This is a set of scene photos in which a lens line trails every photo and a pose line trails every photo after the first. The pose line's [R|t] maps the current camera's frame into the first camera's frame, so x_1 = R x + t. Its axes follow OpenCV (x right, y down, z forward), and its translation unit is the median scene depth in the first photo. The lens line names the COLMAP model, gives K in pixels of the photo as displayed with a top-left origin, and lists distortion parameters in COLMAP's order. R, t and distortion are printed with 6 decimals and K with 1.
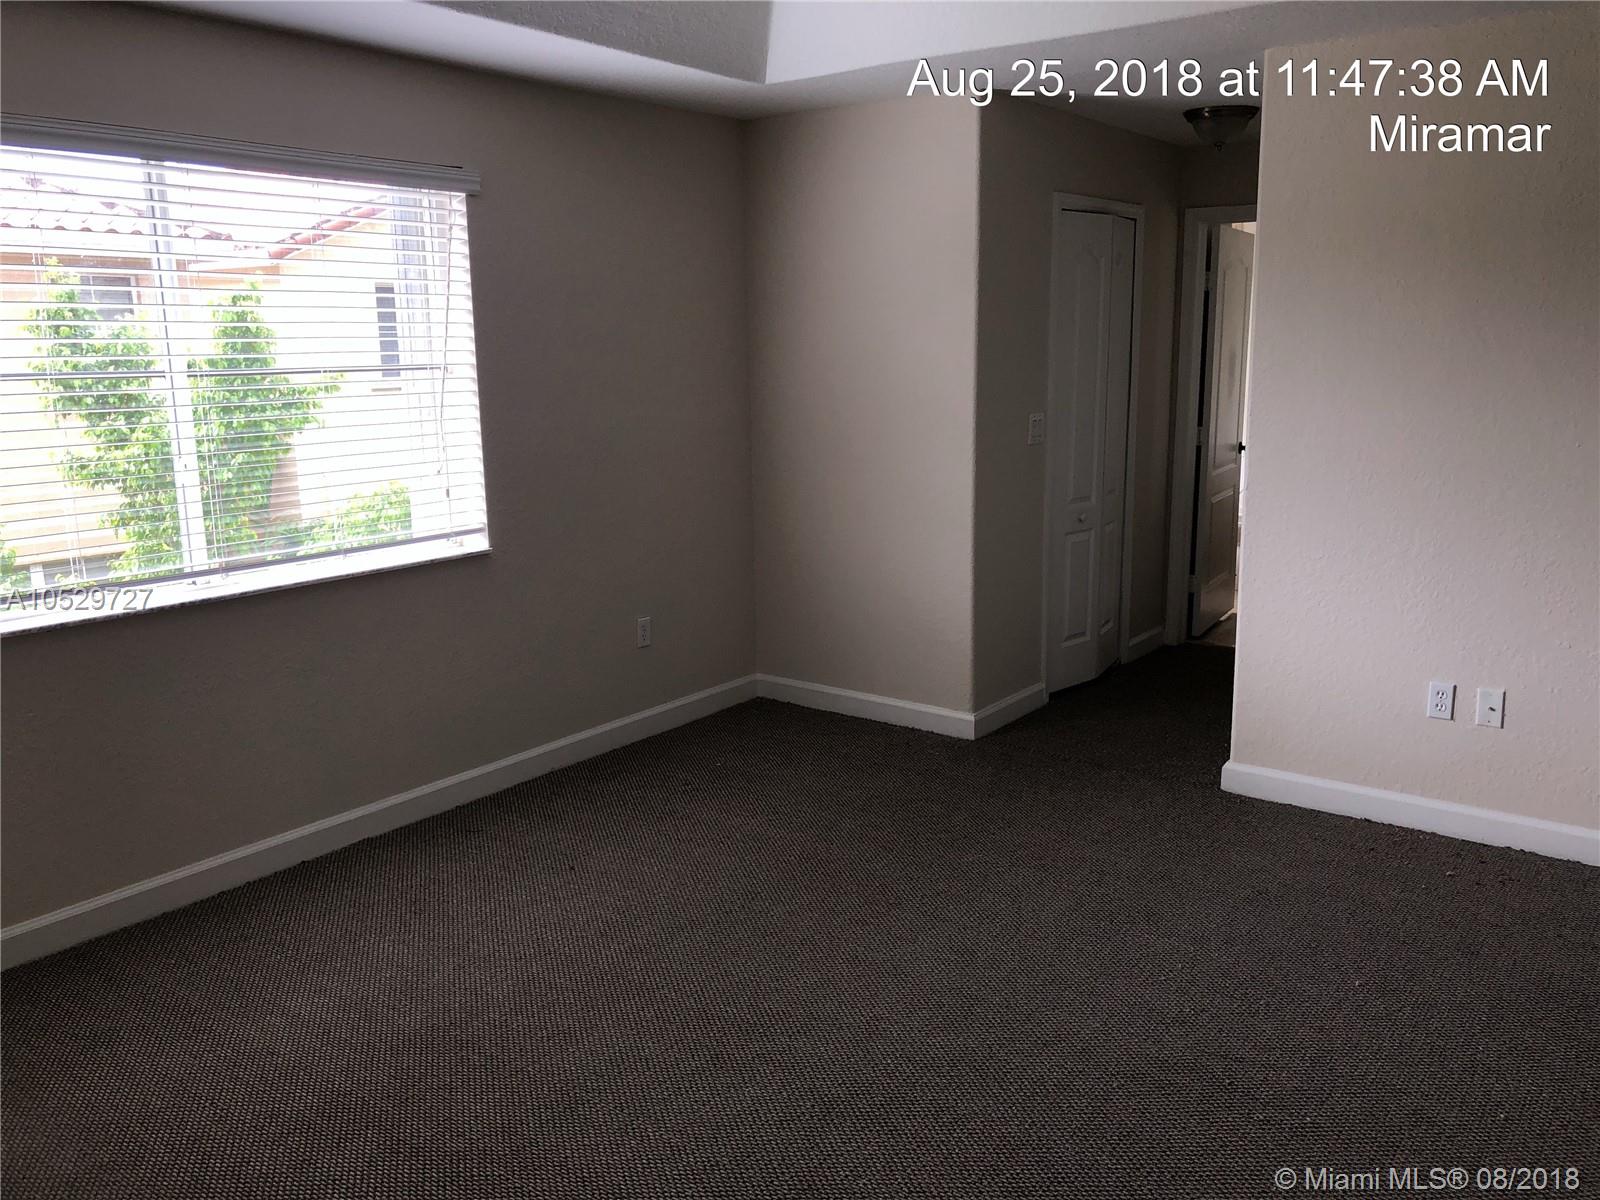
lens RADIAL K [[1317.0, 0, 800.9], [0, 1317.0, 599.2], [0, 0, 1]] dist [0.038378, -0.000288]
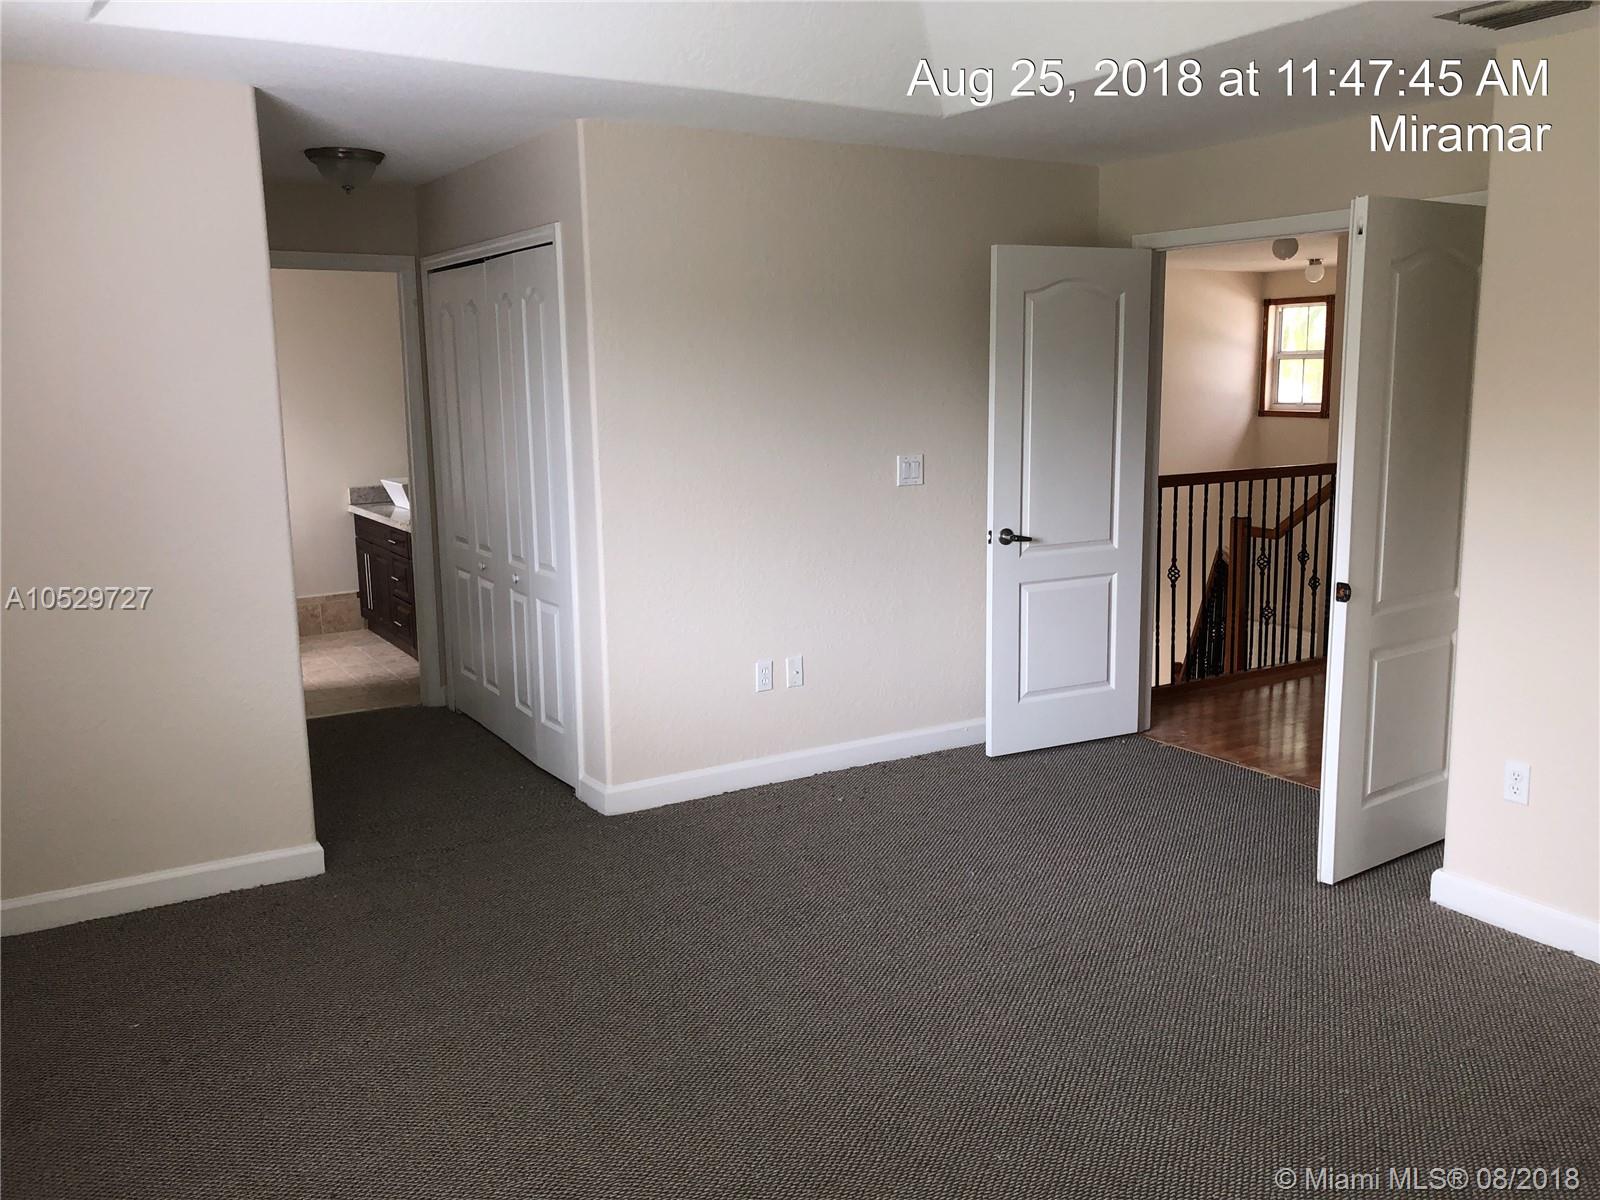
lens RADIAL K [[1317.0, 0, 802.5], [0, 1317.0, 596.9], [0, 0, 1]] dist [0.038378, -0.000288]
pose [[0.367955, -0.144160, 0.918600, -0.631495], [0.200413, 0.976985, 0.073045, -0.080045], [-0.907989, 0.157222, 0.388378, 0.478494]]
